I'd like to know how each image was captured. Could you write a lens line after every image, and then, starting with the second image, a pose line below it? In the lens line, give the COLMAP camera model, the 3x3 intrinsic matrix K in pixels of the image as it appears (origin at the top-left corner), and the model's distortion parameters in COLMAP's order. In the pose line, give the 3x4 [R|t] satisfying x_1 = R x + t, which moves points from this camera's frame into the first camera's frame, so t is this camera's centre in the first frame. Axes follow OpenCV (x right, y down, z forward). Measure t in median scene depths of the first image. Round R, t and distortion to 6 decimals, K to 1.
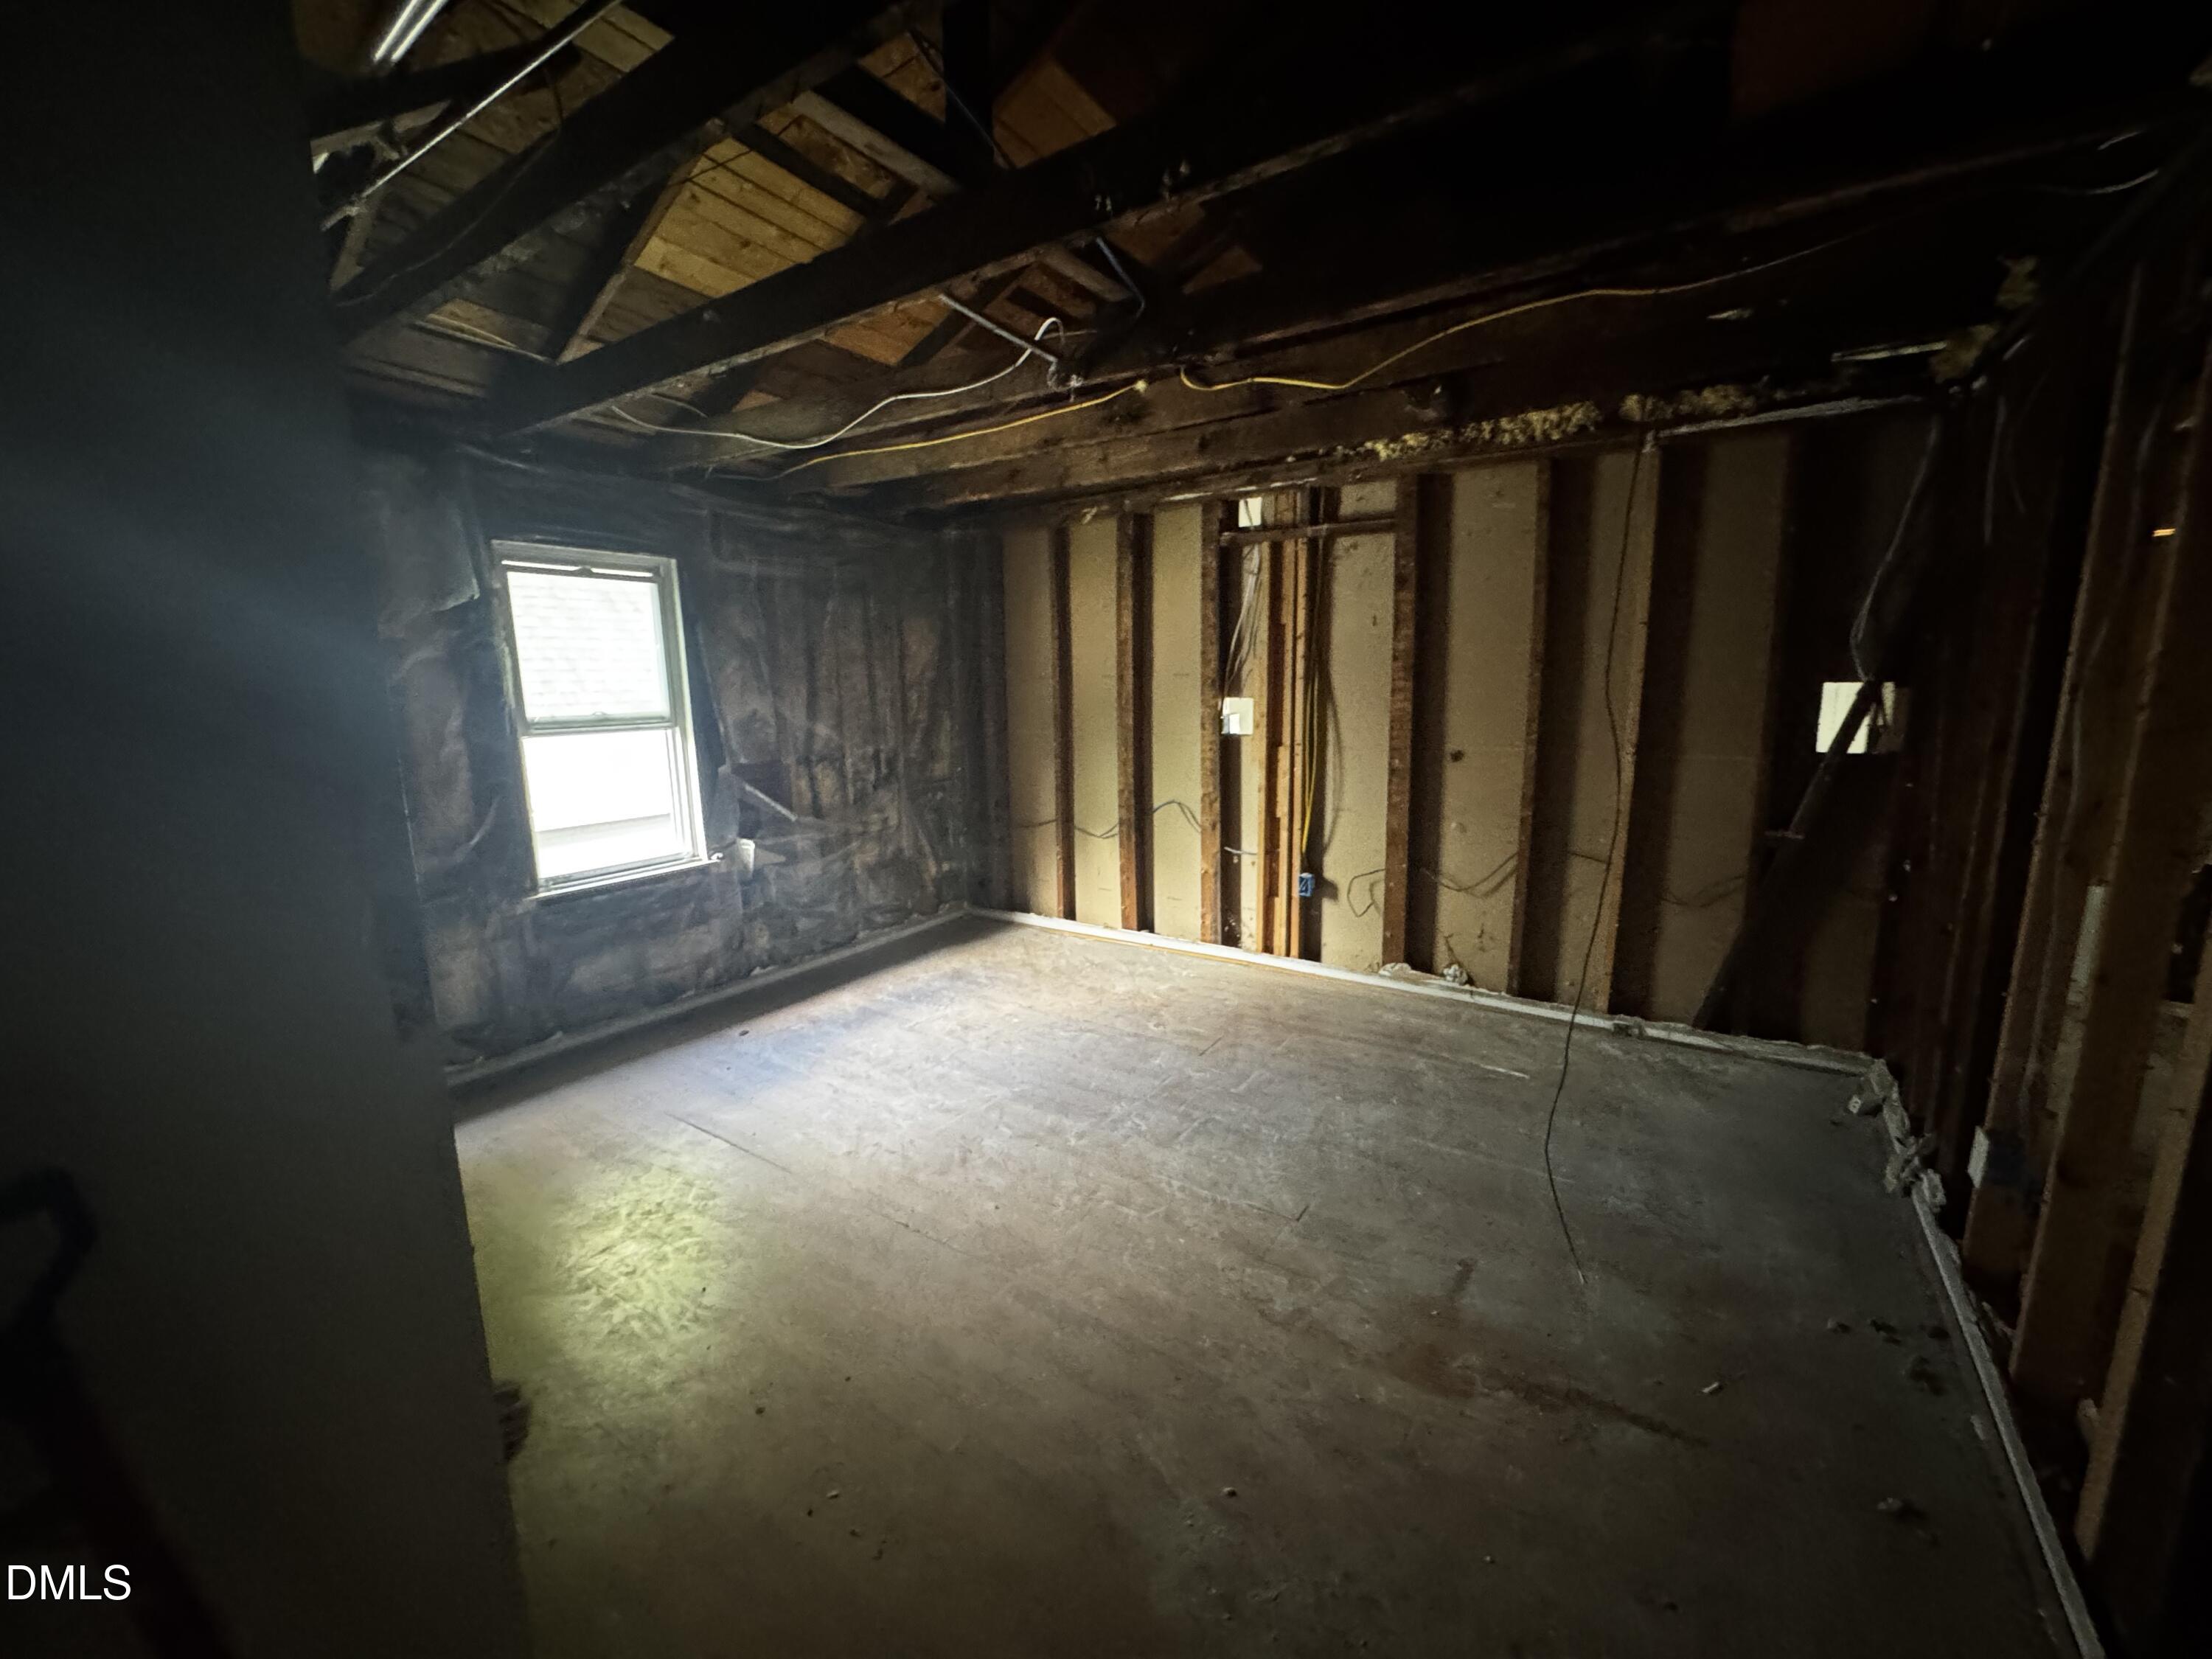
lens RADIAL K [[881.3, 0, 1109.6], [0, 881.3, 829.1], [0, 0, 1]] dist [-0.003020, 0.000472]
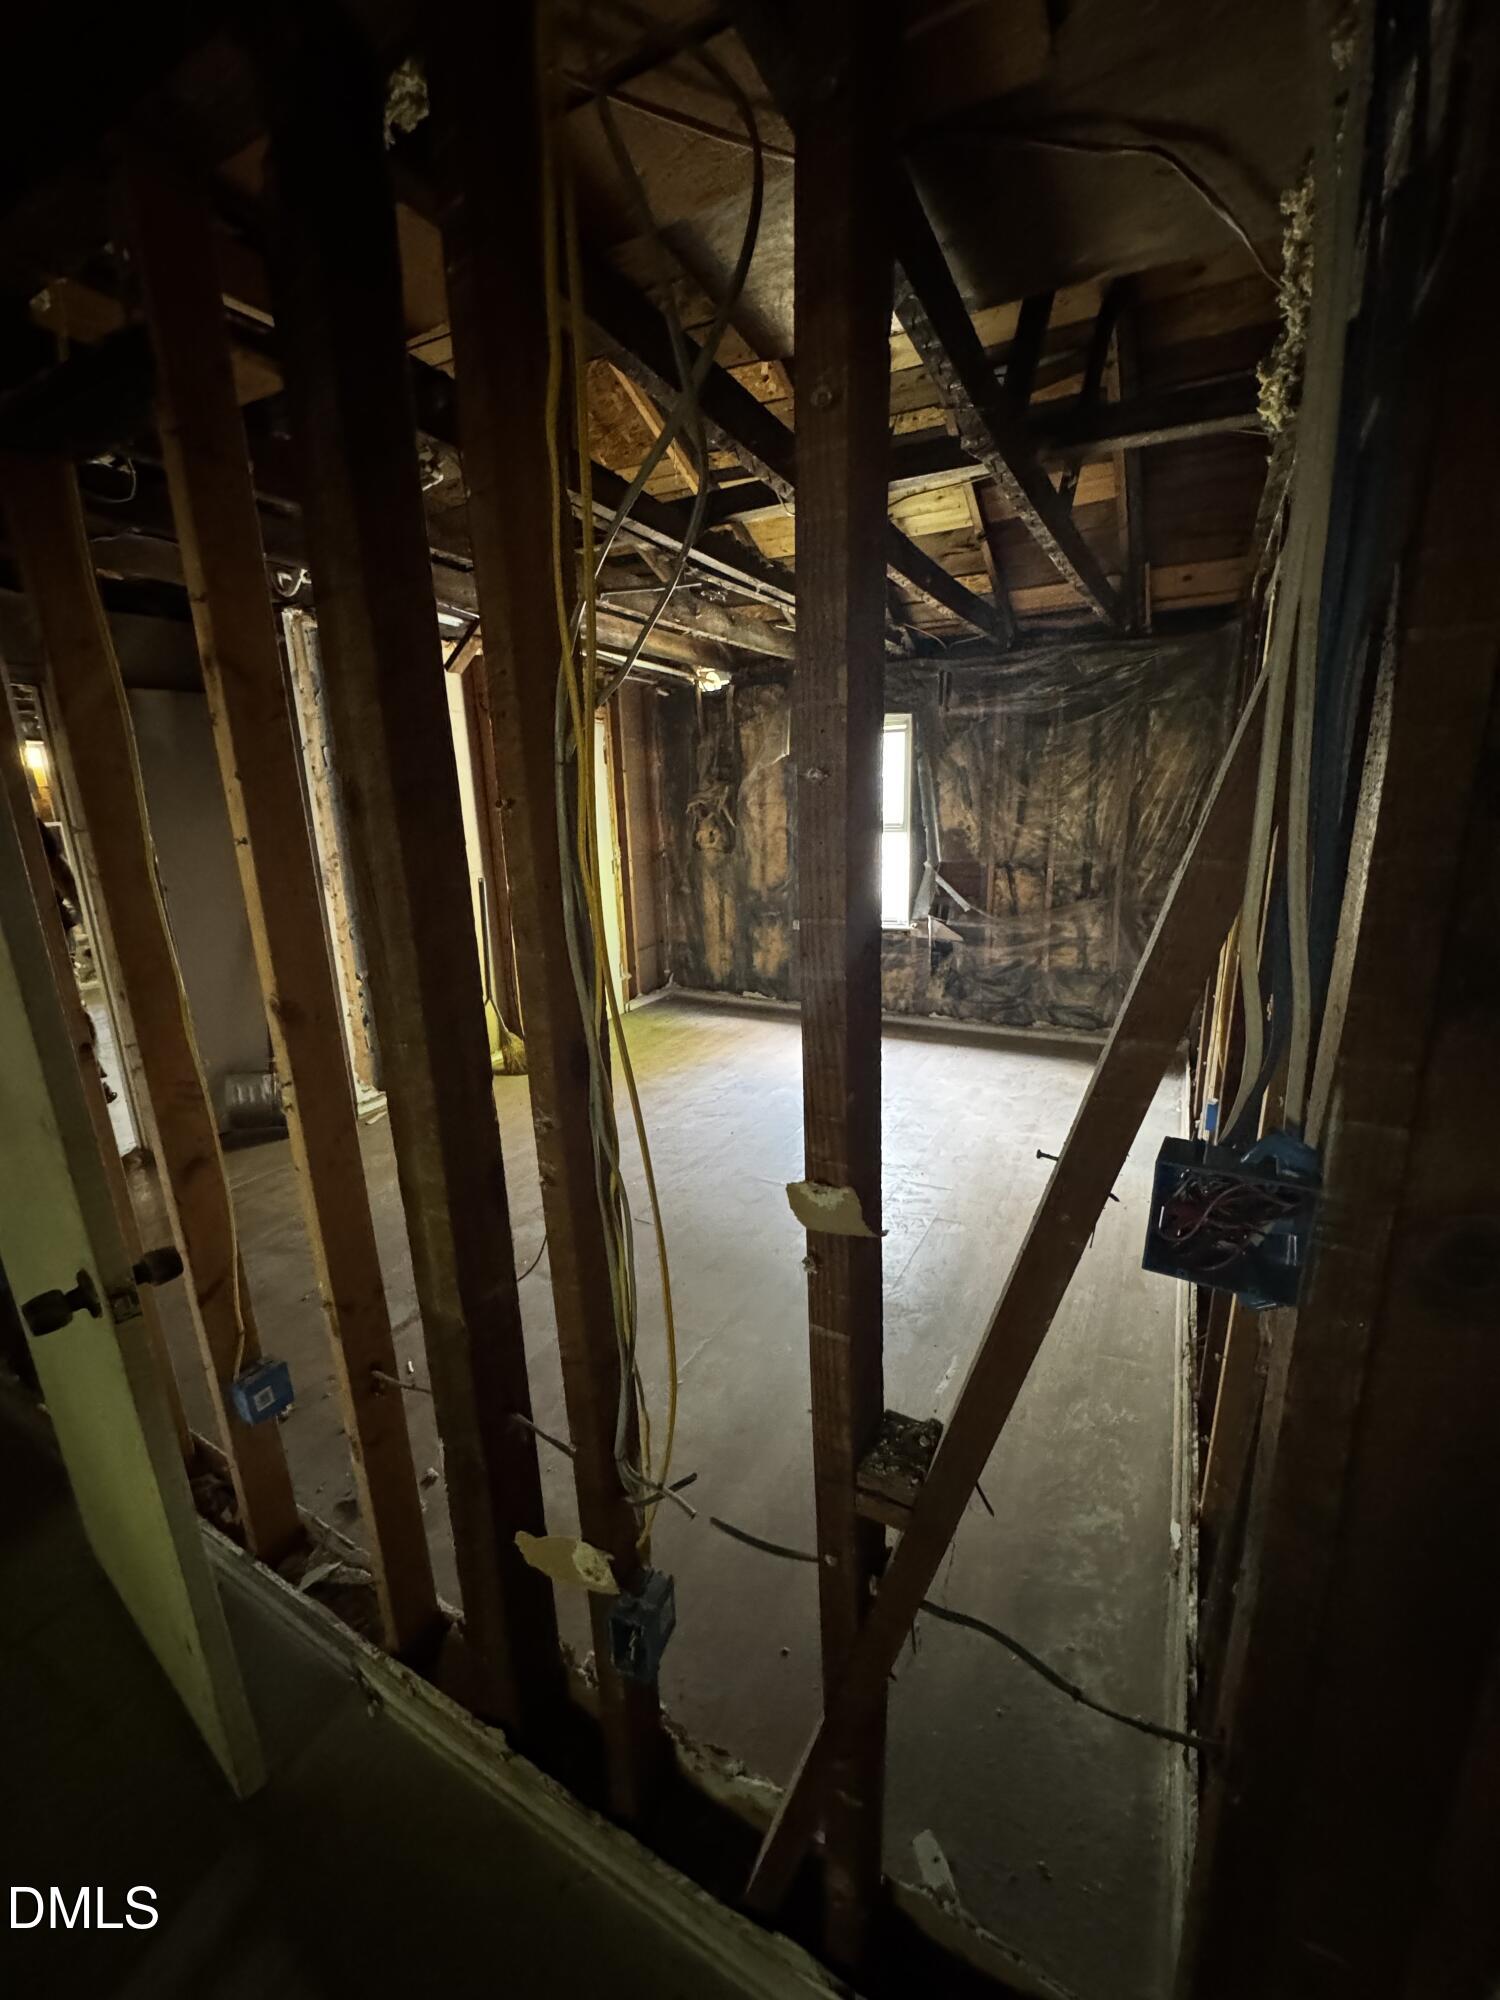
lens RADIAL K [[796.9, 0, 749.8], [0, 796.9, 1002.9], [0, 0, 1]] dist [-0.003020, 0.000472]
pose [[0.095870, 0.258041, -0.961365, 0.798186], [-0.149415, 0.958602, 0.242400, -0.120537], [0.984116, 0.120404, 0.130456, 0.584824]]
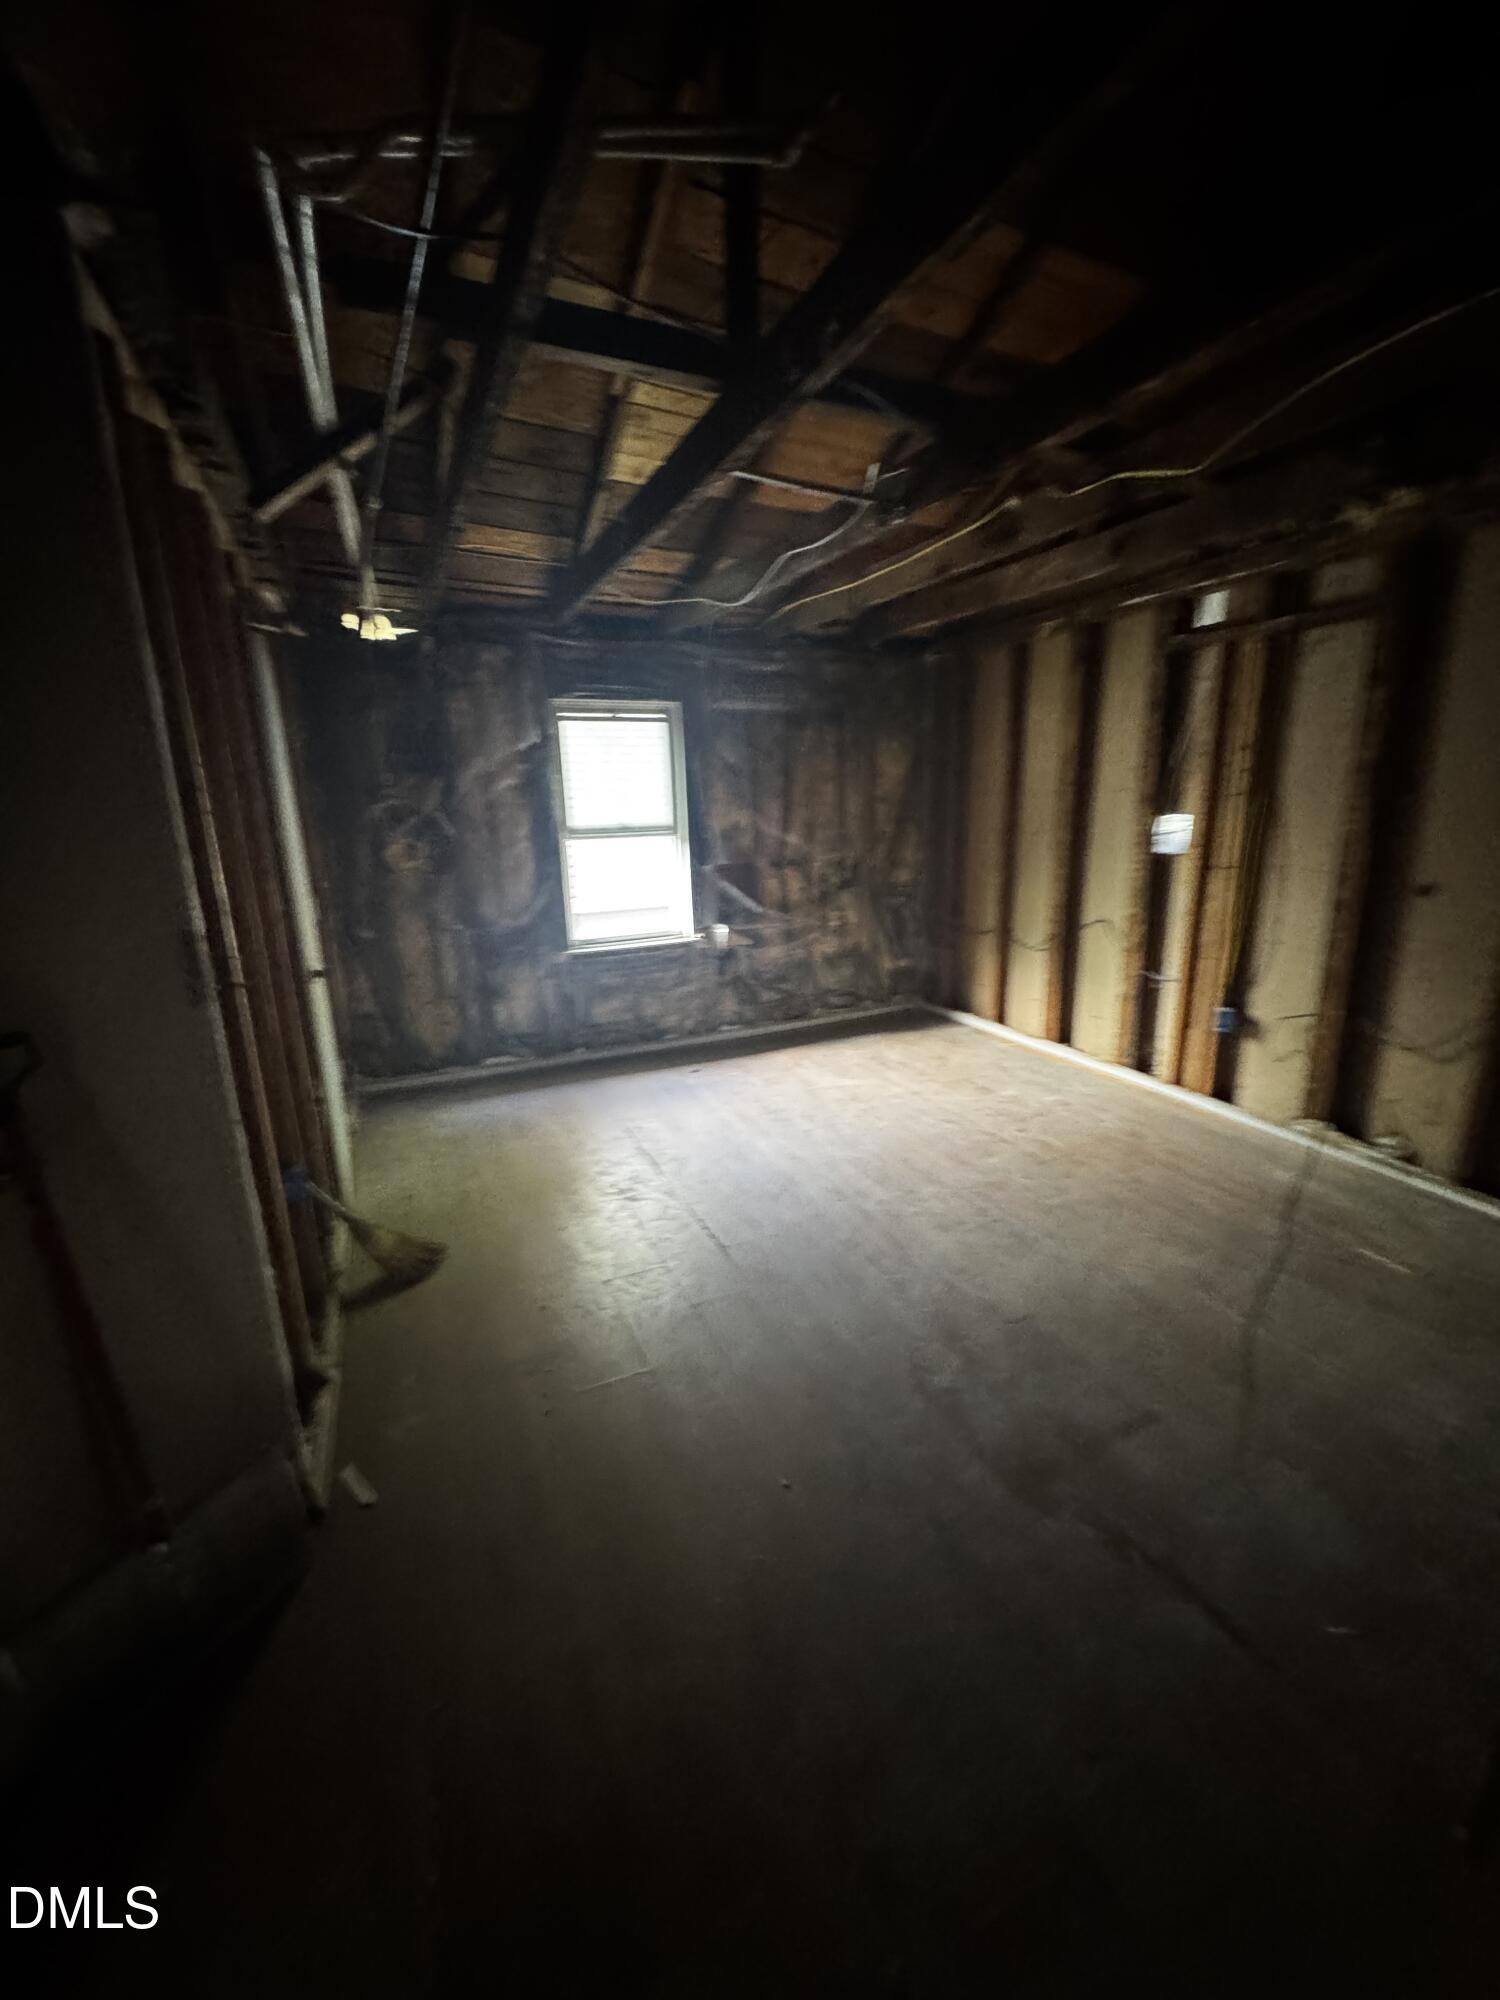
lens RADIAL K [[796.9, 0, 753.7], [0, 796.9, 1001.4], [0, 0, 1]] dist [-0.003020, 0.000472]
pose [[0.856362, 0.126432, -0.500658, 0.225460], [-0.079748, 0.990312, 0.113679, -0.013072], [0.510180, -0.057424, 0.858148, 0.026386]]
